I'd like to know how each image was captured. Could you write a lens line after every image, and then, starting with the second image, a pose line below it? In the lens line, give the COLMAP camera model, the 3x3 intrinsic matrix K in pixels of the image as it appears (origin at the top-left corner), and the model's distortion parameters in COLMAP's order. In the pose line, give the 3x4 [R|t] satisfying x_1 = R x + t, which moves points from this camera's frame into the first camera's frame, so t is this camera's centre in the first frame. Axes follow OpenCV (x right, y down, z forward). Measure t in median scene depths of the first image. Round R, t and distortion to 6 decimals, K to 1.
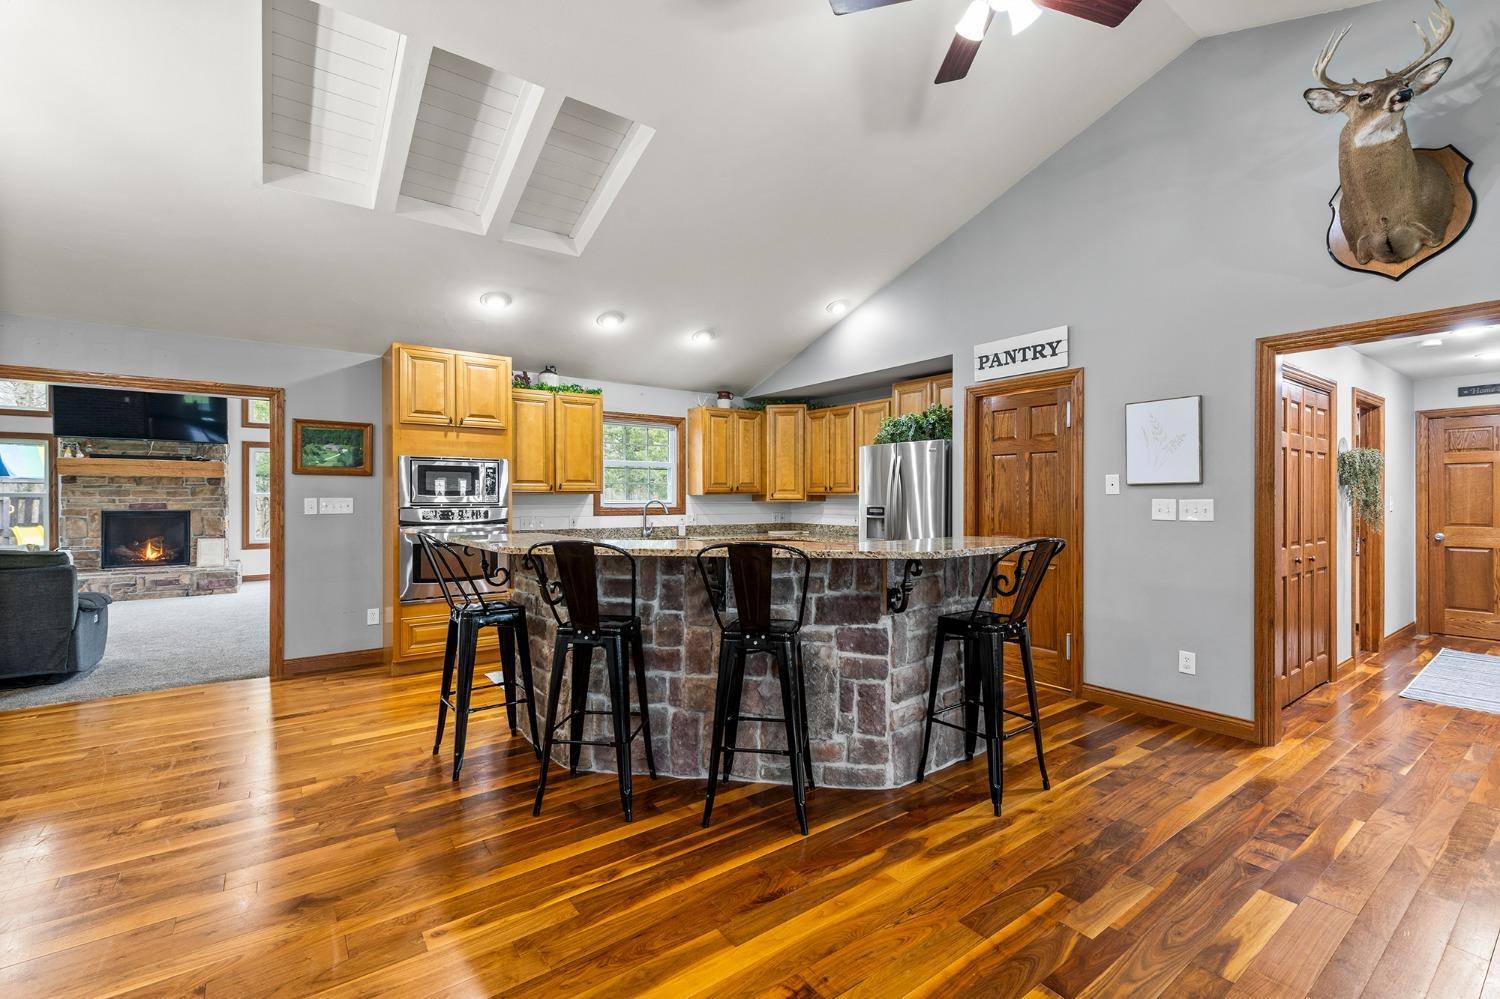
lens RADIAL K [[642.9, 0, 749.4], [0, 642.9, 497.0], [0, 0, 1]] dist [0.006880, -0.000879]
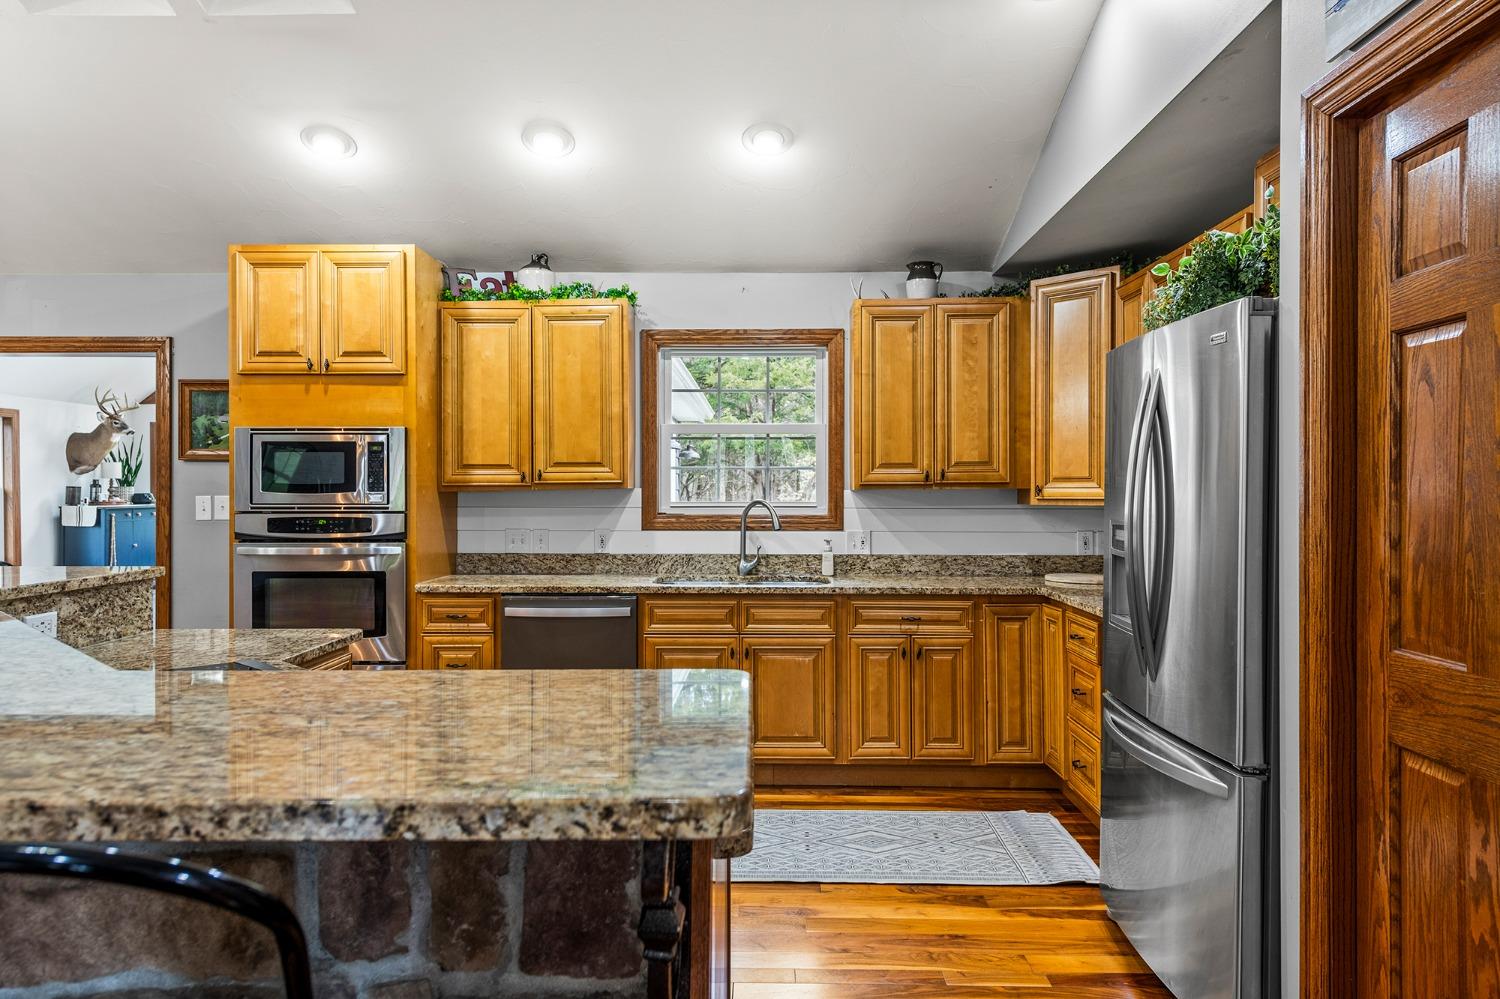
lens RADIAL K [[984.0, 0, 744.7], [0, 984.0, 495.5], [0, 0, 1]] dist [0.030767, -0.000198]
pose [[0.794218, 0.001402, -0.607631, 0.343020], [0.000228, 0.999997, 0.002605, -0.001207], [0.607633, -0.002207, 0.794215, 0.445830]]
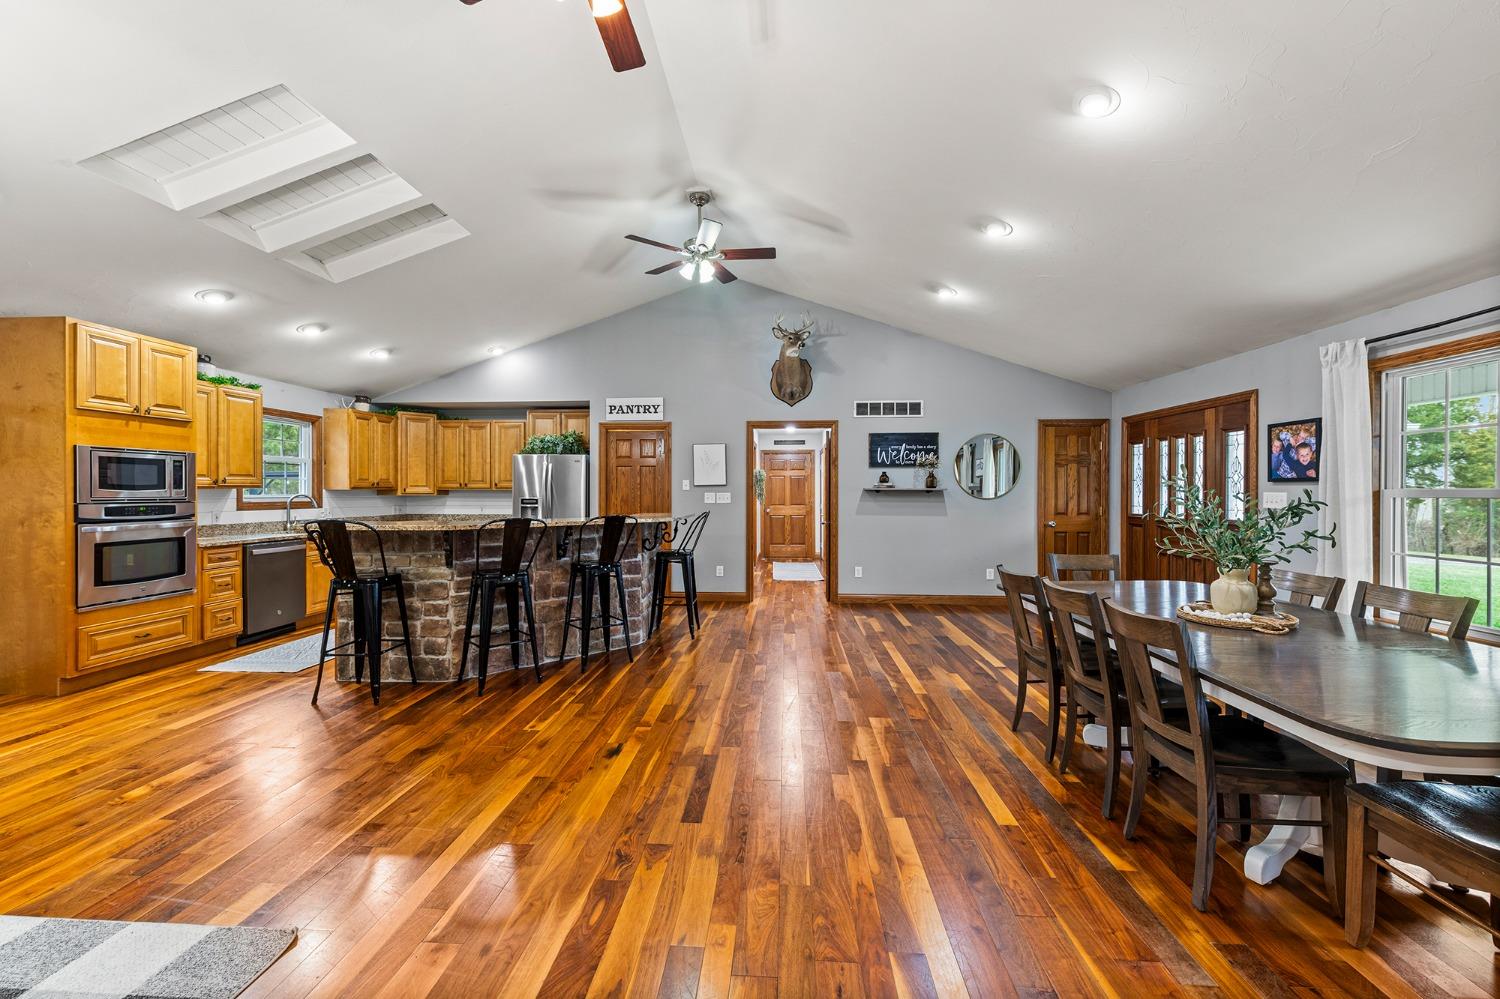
lens RADIAL K [[591.4, 0, 752.3], [0, 591.4, 491.7], [0, 0, 1]] dist [-0.003092, -0.000629]
pose [[0.638491, 0.000456, 0.769630, -0.470231], [-0.000607, 1.000000, -0.000089, -0.000075], [-0.769629, -0.000410, 0.638491, -0.193822]]
